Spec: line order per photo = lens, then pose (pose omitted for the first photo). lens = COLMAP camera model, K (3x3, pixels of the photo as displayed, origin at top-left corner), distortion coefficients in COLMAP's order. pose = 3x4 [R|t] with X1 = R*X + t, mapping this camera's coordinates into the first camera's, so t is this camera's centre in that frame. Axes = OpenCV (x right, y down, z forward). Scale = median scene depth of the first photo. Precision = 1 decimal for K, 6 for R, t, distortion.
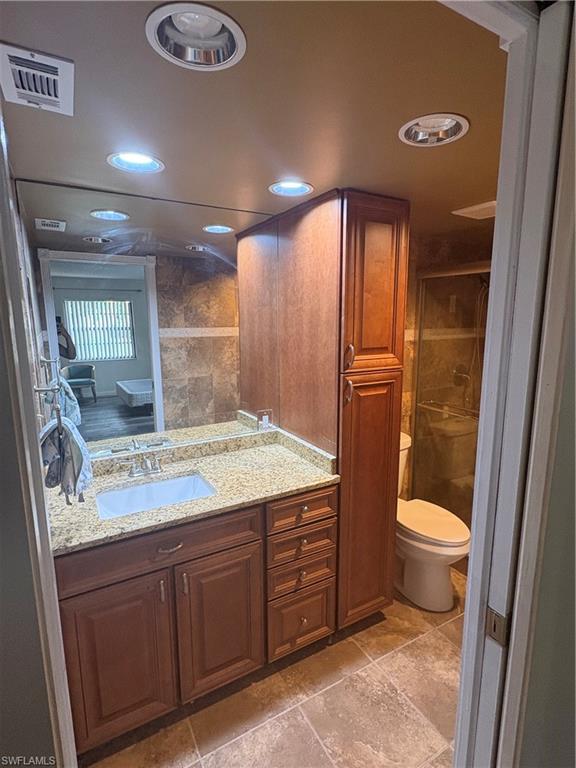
lens RADIAL K [[391.5, 0, 286.3], [0, 391.5, 384.1], [0, 0, 1]] dist [-0.001166, 0.000130]
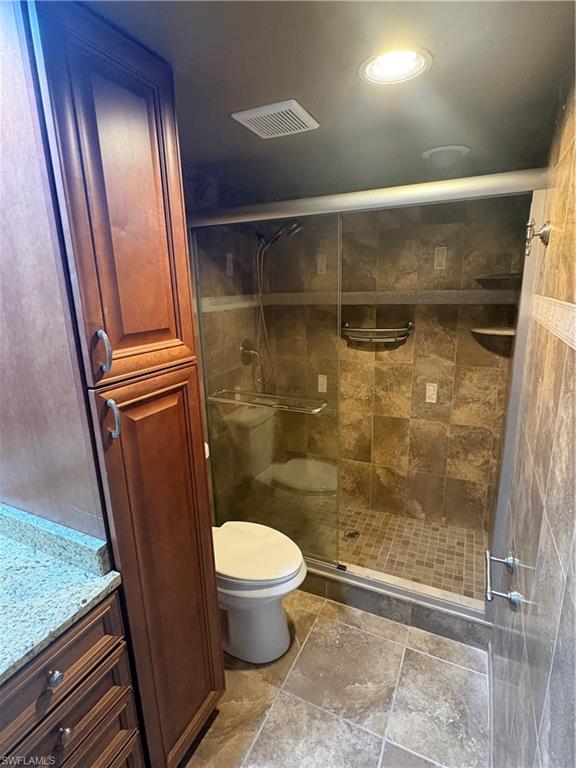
lens RADIAL K [[391.5, 0, 286.3], [0, 391.5, 384.1], [0, 0, 1]] dist [-0.001166, 0.000130]
pose [[0.822211, -0.155956, 0.547400, 0.069649], [0.118440, 0.987557, 0.103457, -0.052134], [-0.556723, -0.020229, 0.830452, 0.416165]]
